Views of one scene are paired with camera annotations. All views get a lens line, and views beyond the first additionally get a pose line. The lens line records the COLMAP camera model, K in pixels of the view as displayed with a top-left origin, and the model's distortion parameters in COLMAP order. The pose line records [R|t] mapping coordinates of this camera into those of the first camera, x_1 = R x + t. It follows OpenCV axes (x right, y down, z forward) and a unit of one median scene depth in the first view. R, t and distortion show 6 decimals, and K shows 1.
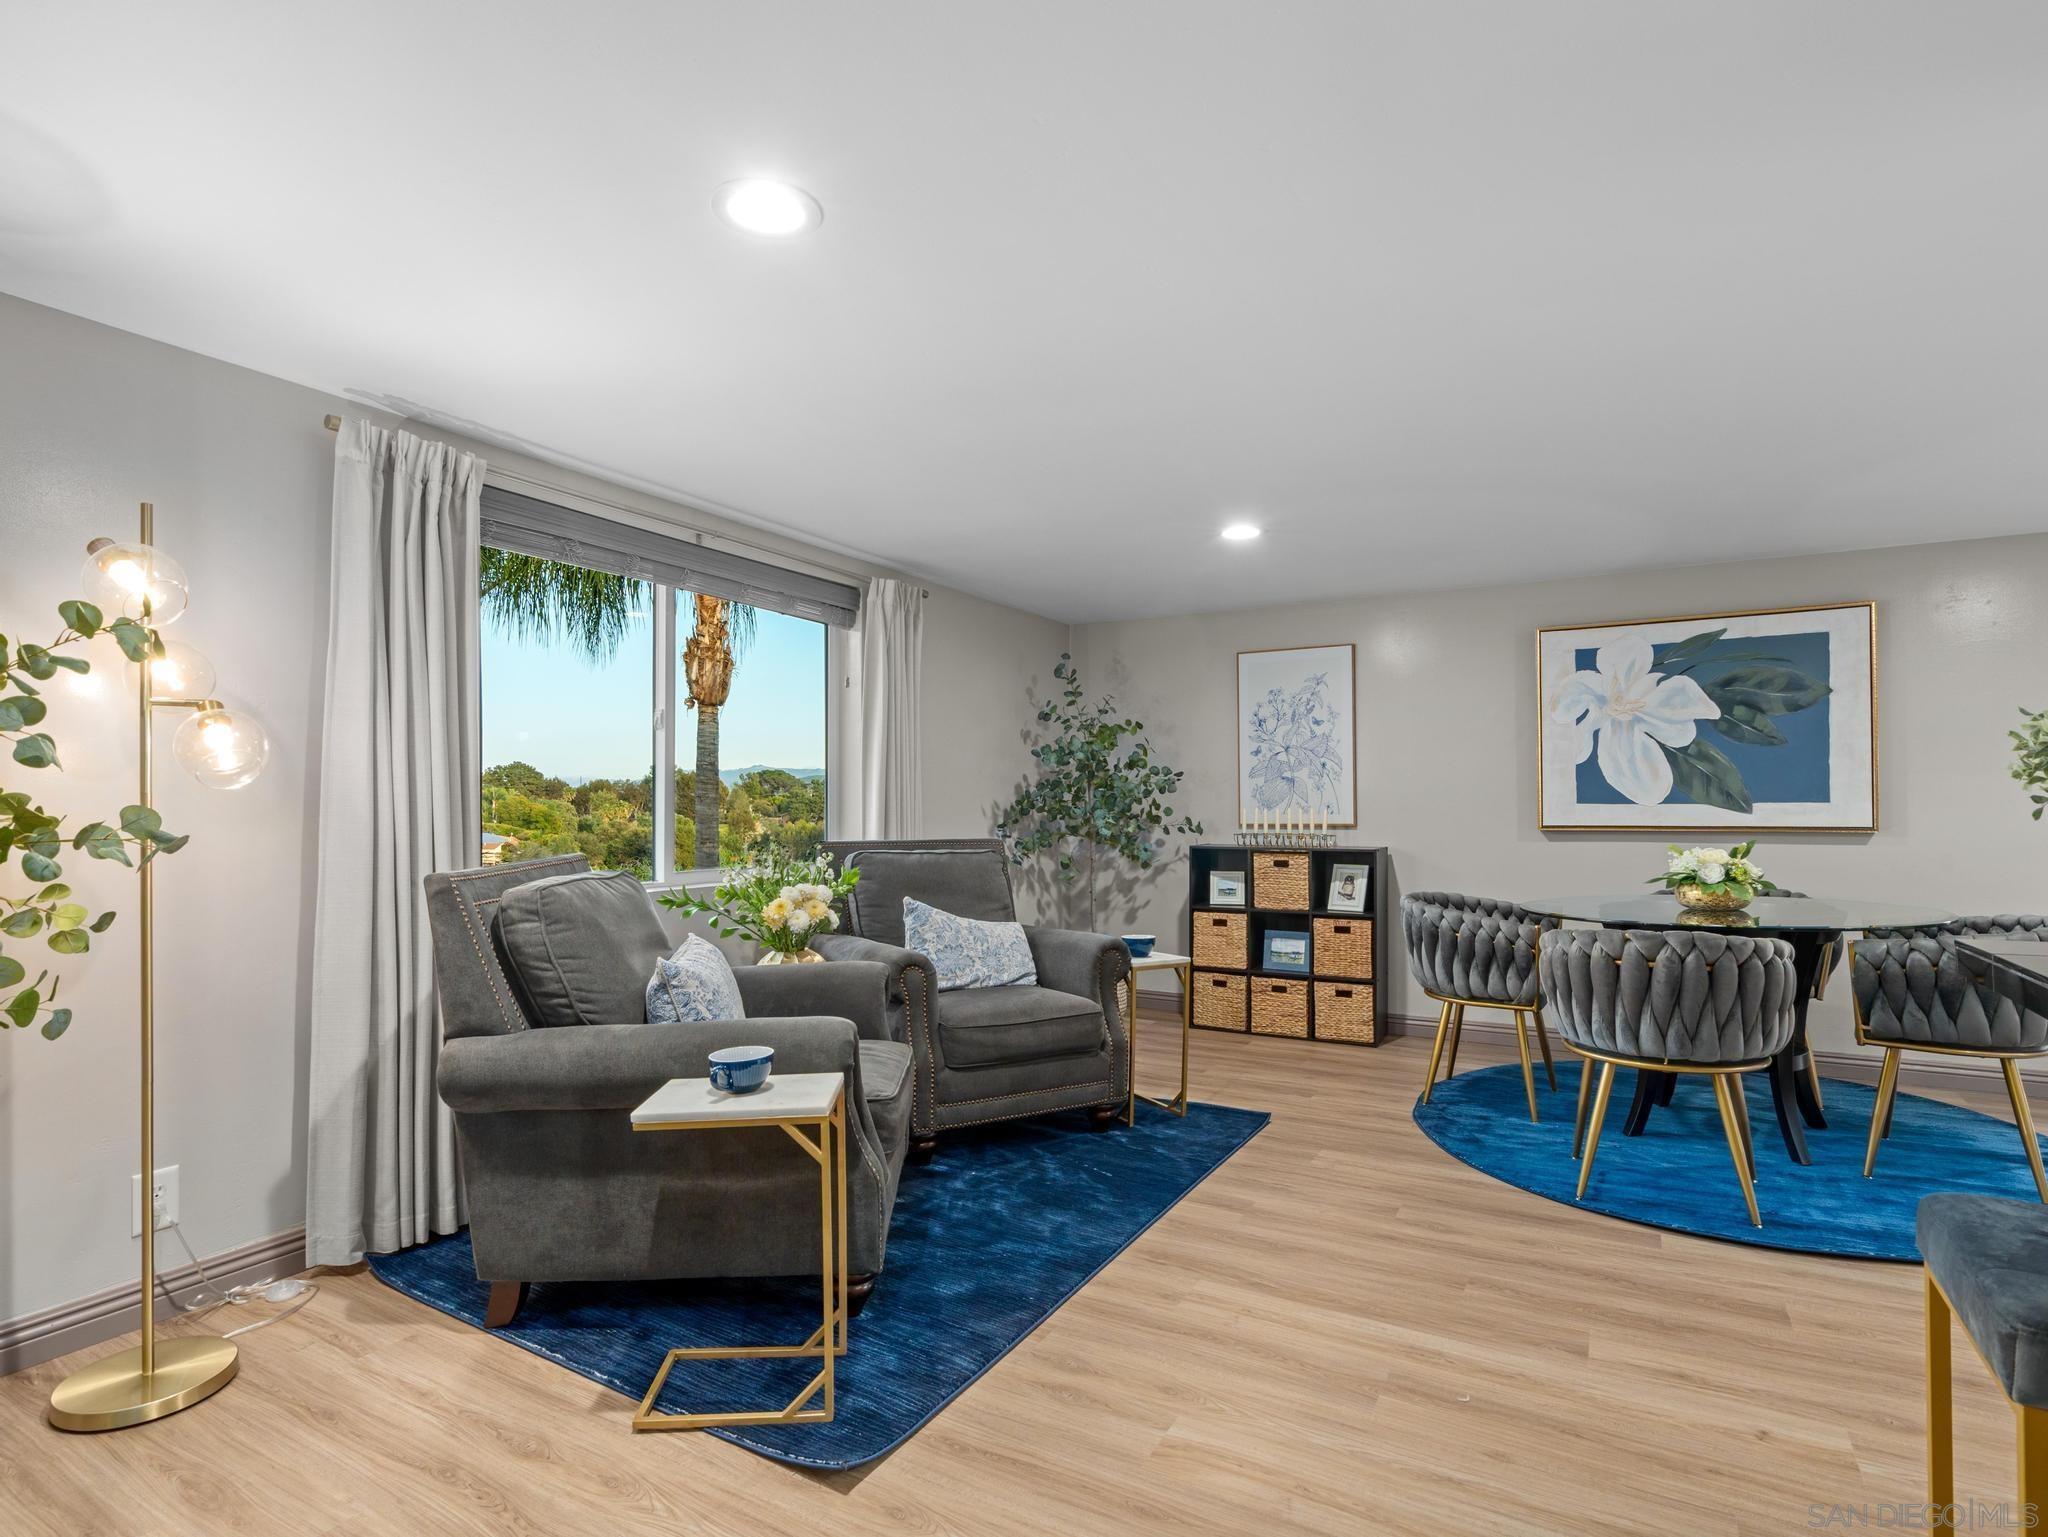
lens RADIAL K [[1047.5, 0, 1026.7], [0, 1047.5, 783.9], [0, 0, 1]] dist [-0.009877, 0.005075]
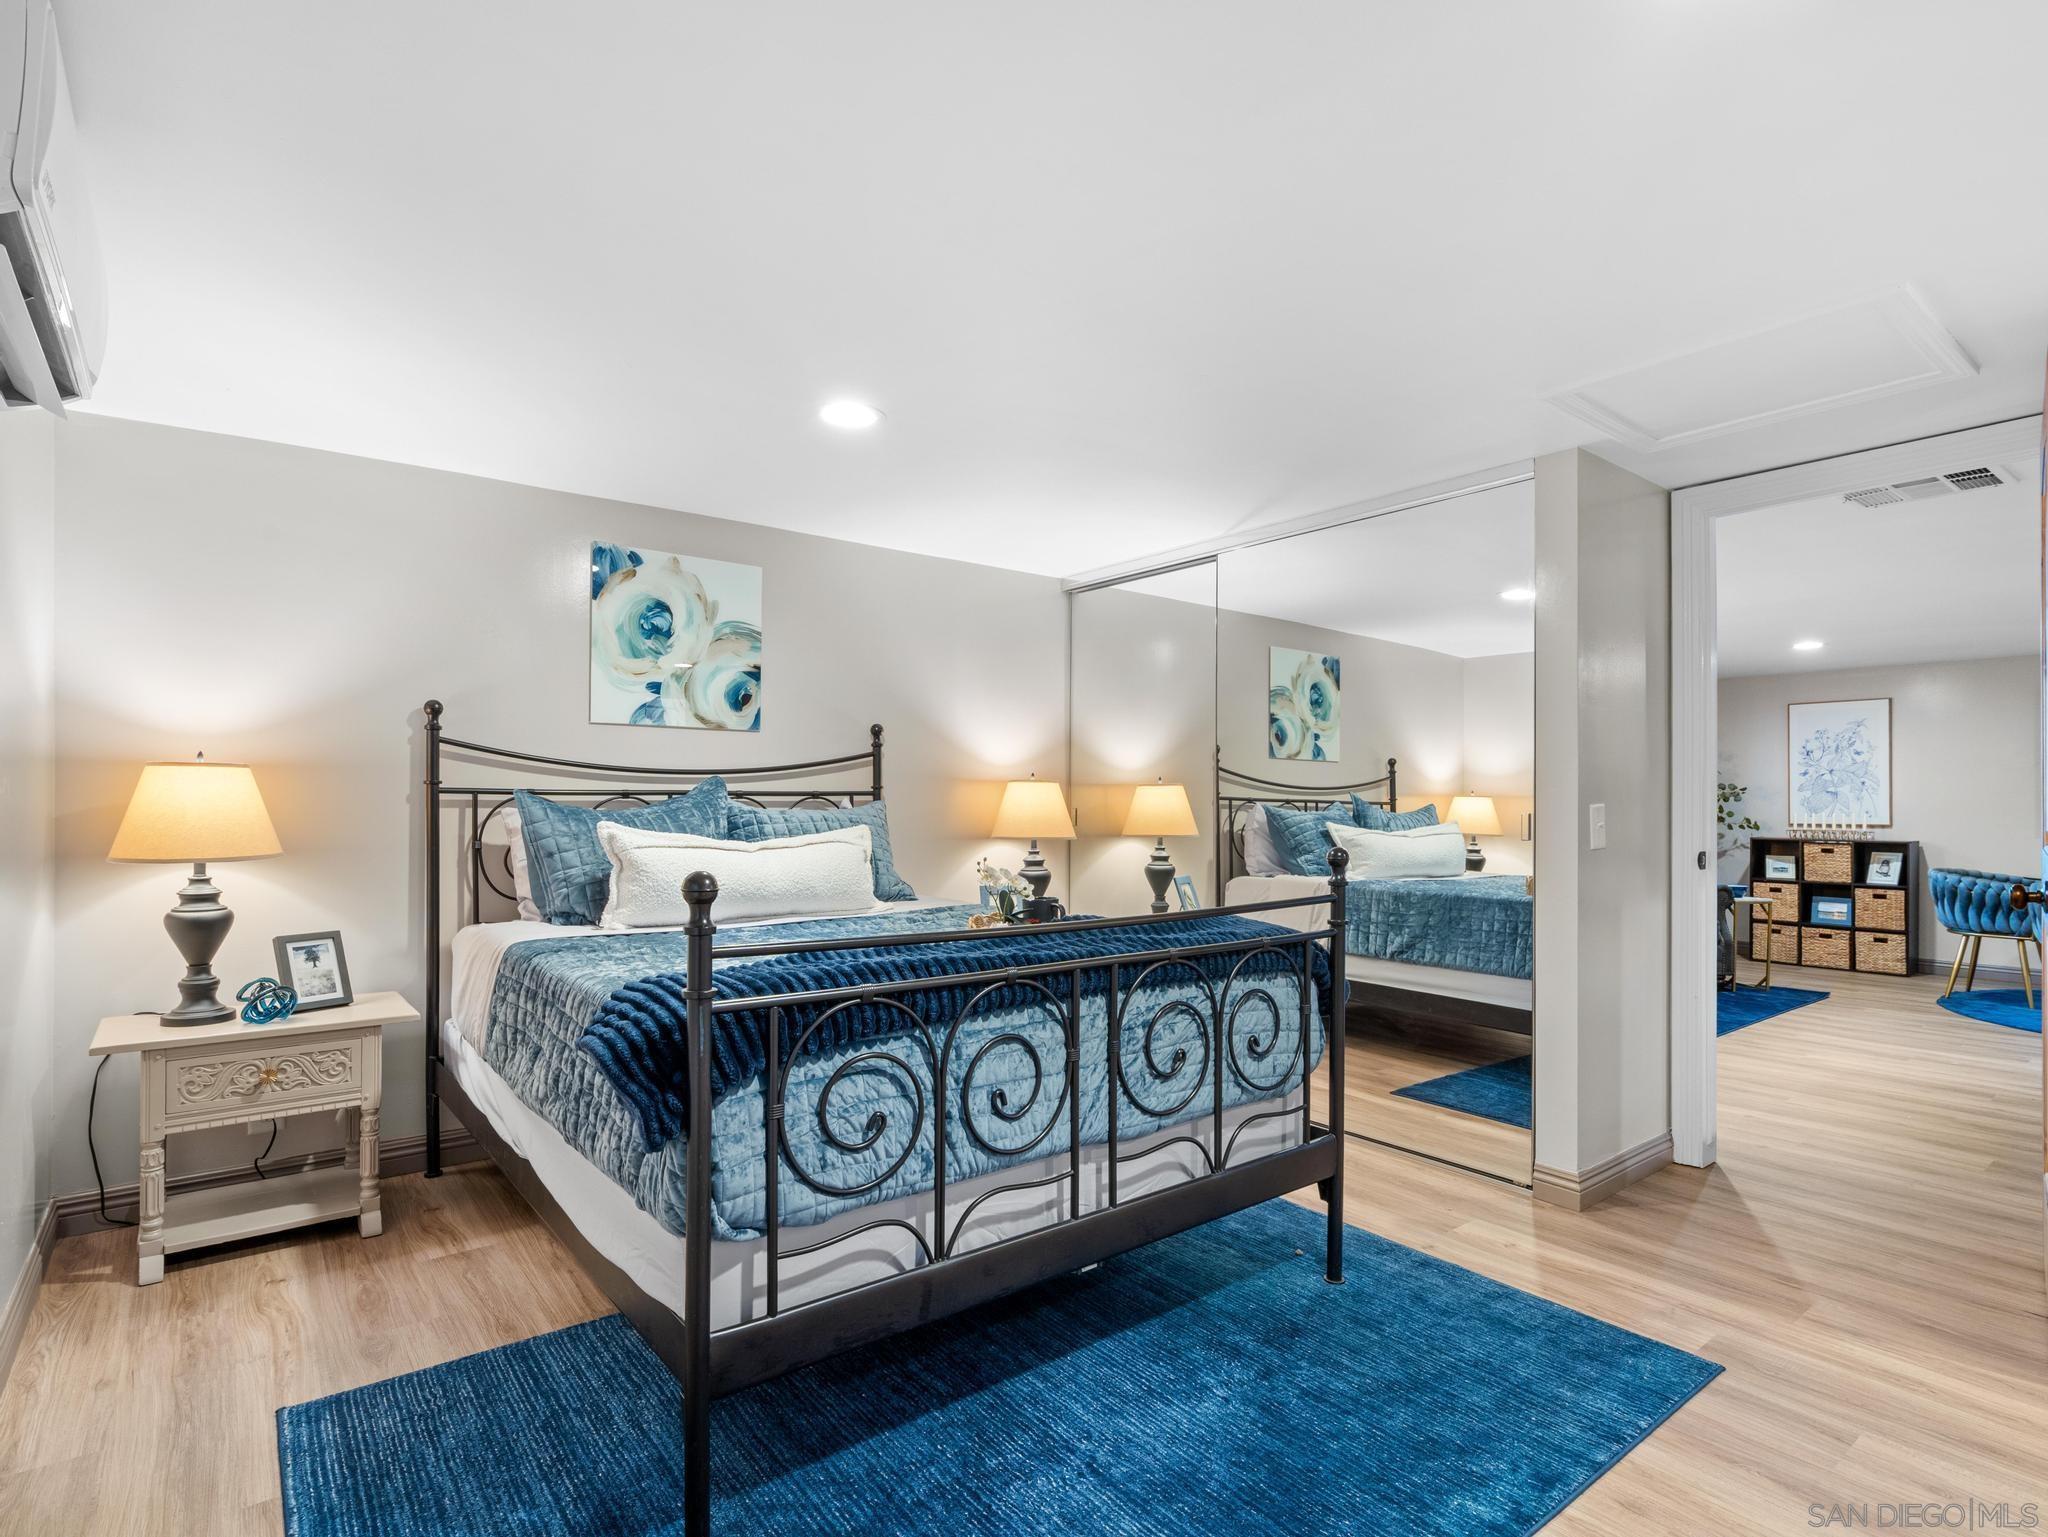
lens RADIAL K [[1047.5, 0, 989.6], [0, 1047.5, 788.6], [0, 0, 1]] dist [-0.009877, 0.005075]
pose [[0.920878, 0.004352, -0.389828, -0.269492], [-0.001685, 0.999973, 0.007183, -0.019459], [0.389848, -0.005958, 0.920860, -0.805439]]
